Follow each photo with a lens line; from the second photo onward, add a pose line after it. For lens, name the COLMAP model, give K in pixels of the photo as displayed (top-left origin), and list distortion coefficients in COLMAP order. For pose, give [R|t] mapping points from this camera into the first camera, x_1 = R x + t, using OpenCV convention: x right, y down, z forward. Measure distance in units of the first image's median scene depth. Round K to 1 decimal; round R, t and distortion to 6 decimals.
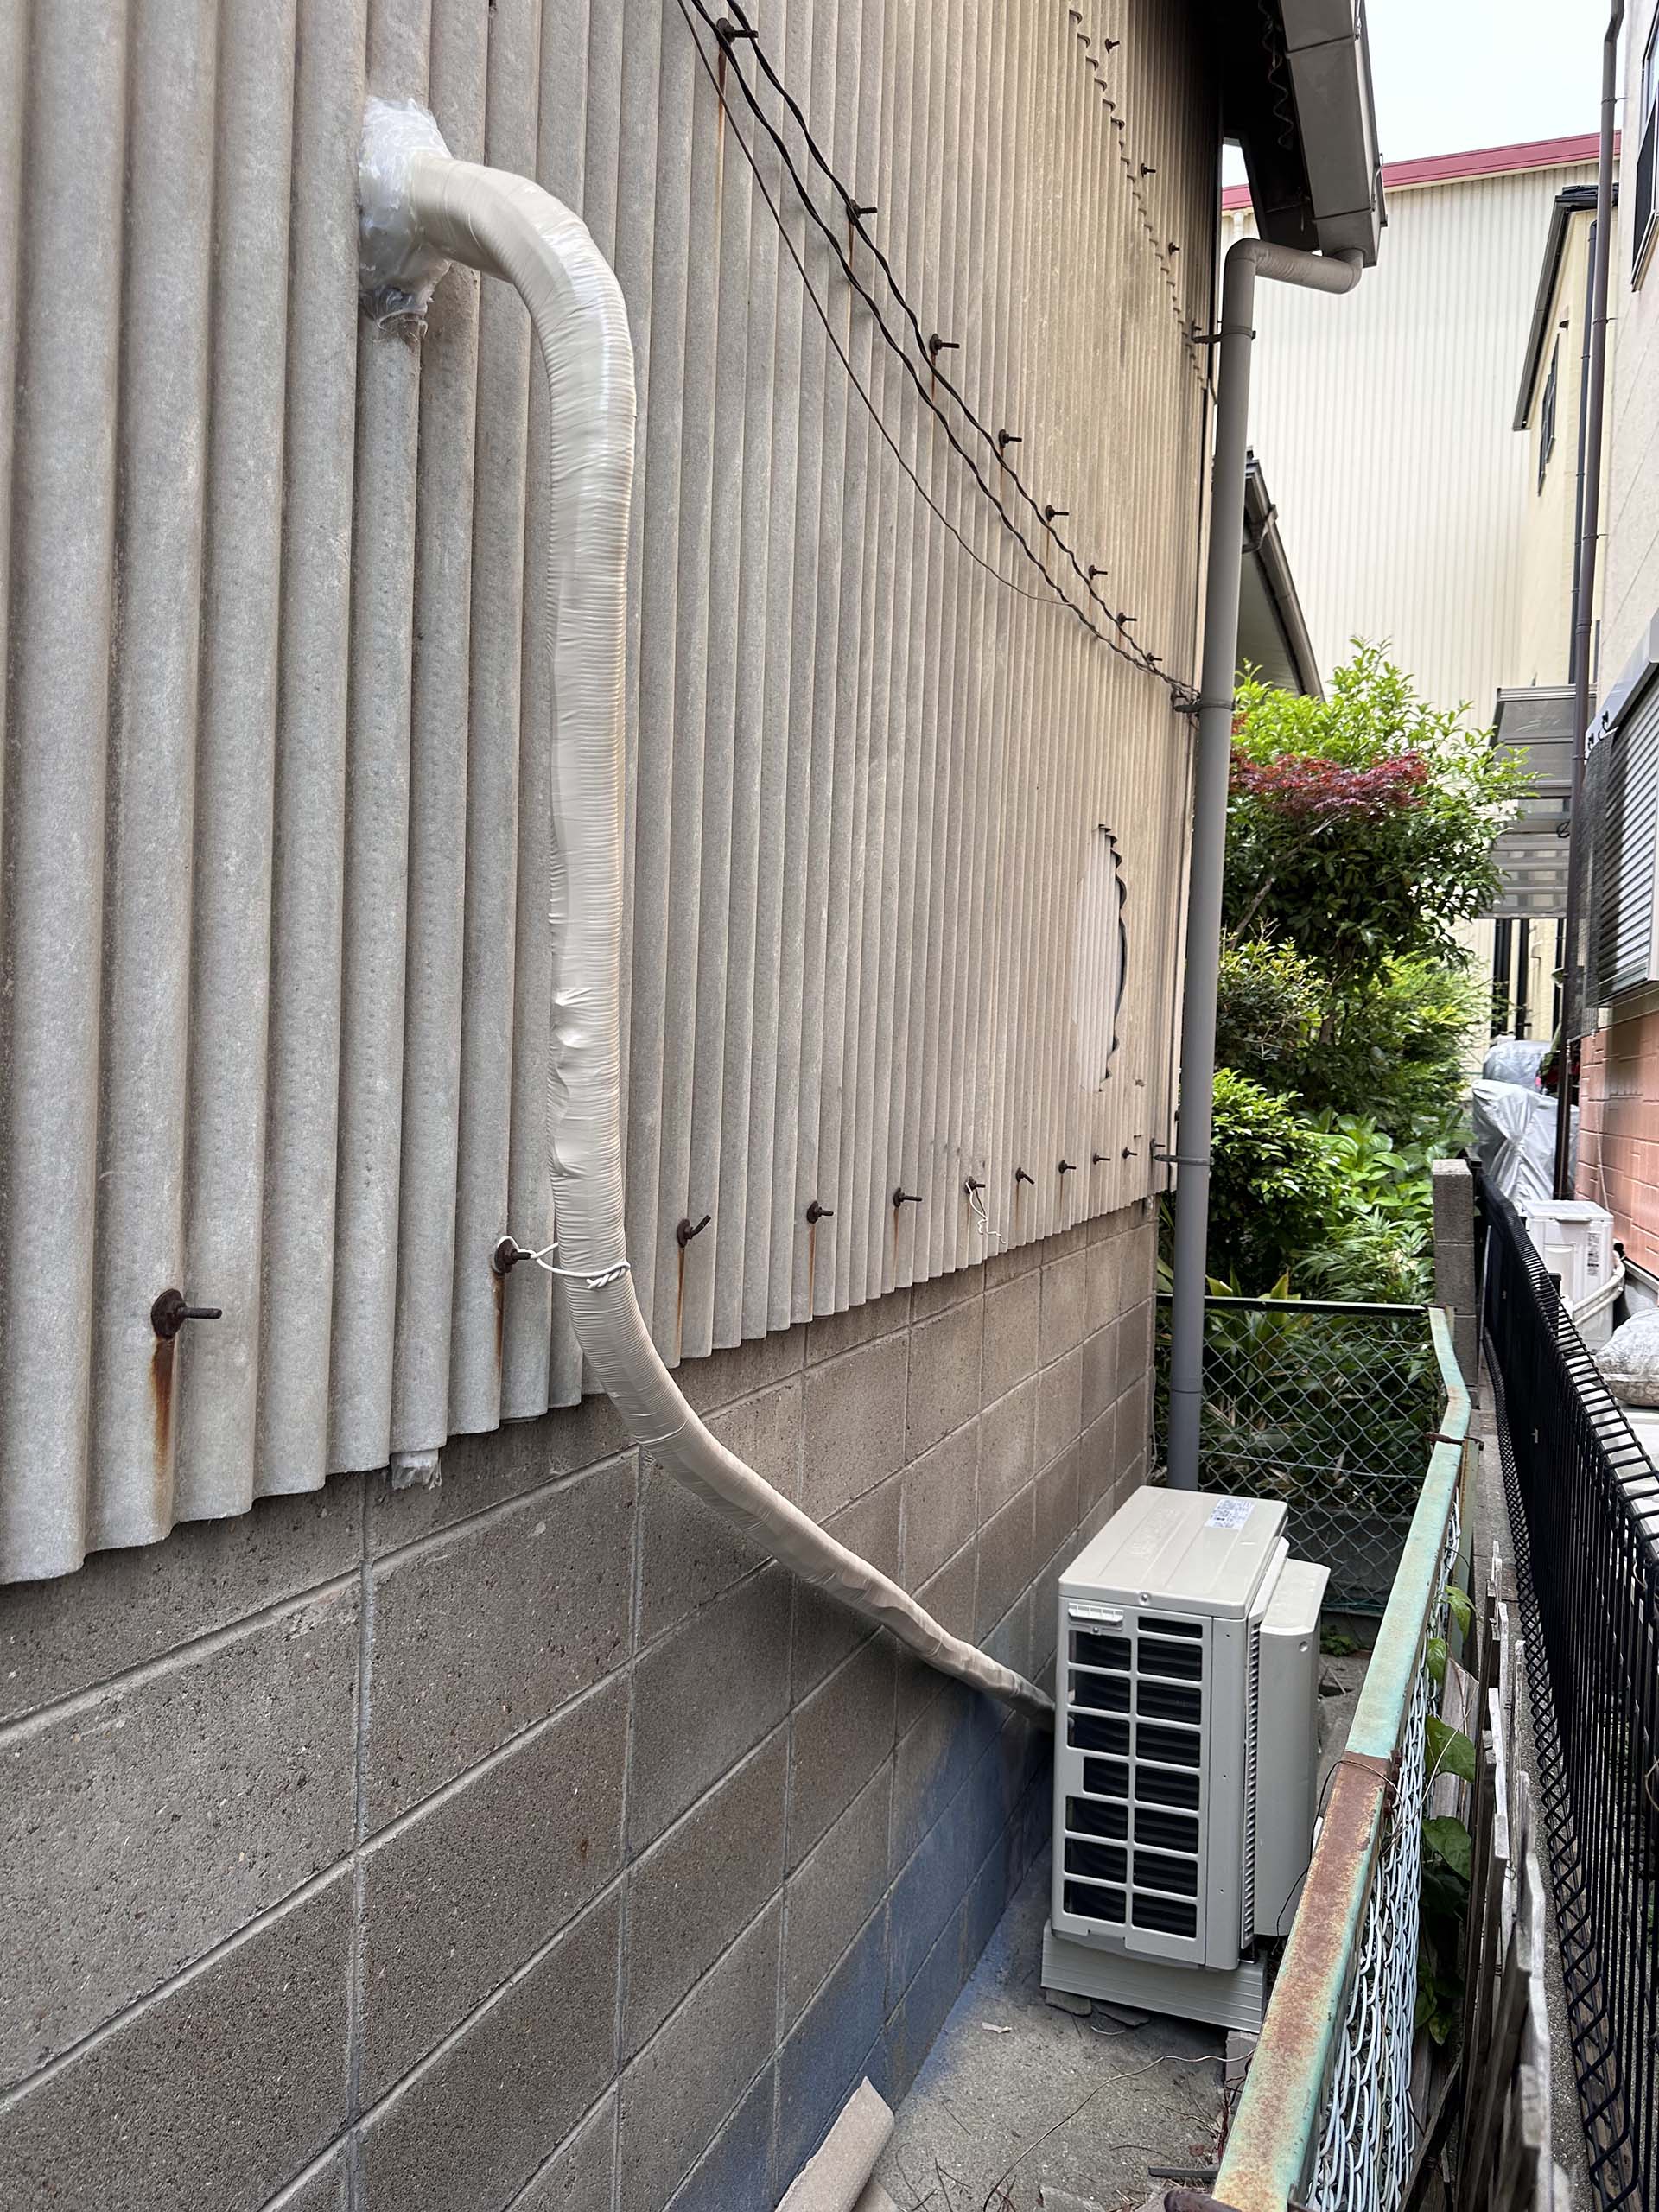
lens RADIAL K [[1616.1, 0, 829.5], [0, 1616.1, 1106.0], [0, 0, 1]] dist [0.083583, -0.127051]
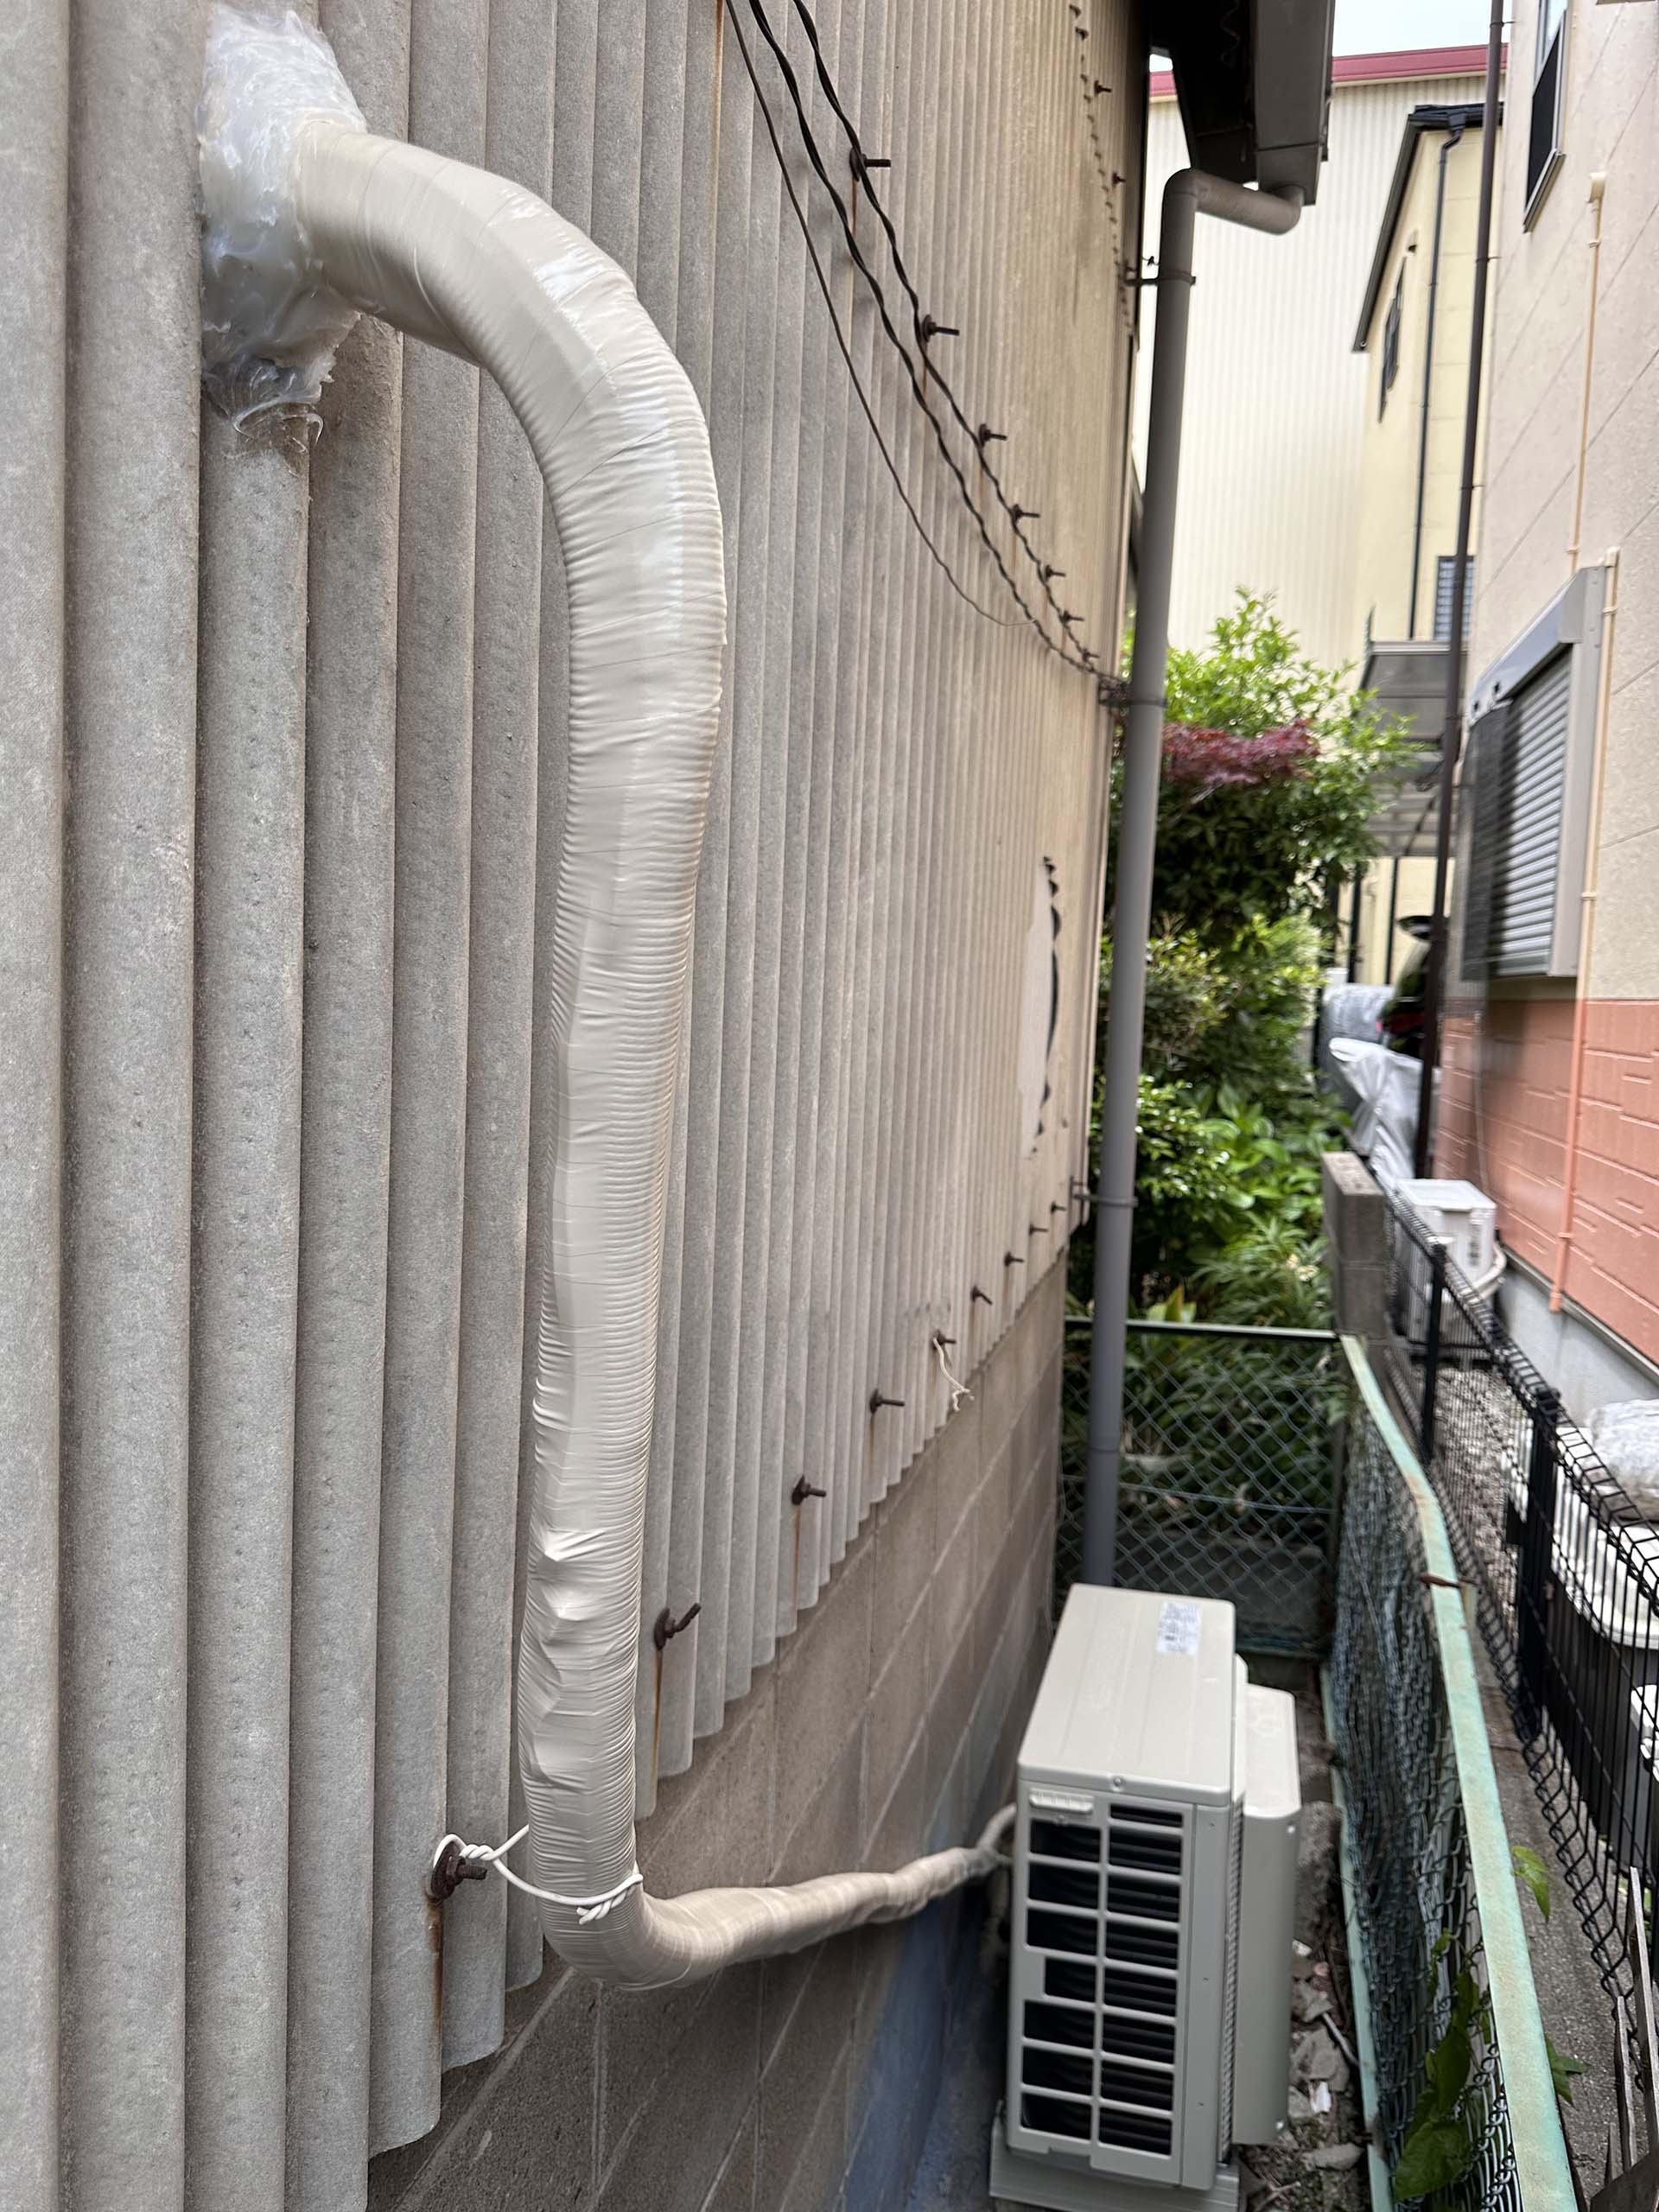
lens RADIAL K [[1616.1, 0, 829.5], [0, 1616.1, 1106.0], [0, 0, 1]] dist [0.083583, -0.127051]
pose [[0.994062, -0.003320, 0.108765, -0.056134], [-0.003205, 0.998207, 0.059767, -0.115698], [-0.108768, -0.059761, 0.992269, 0.169998]]
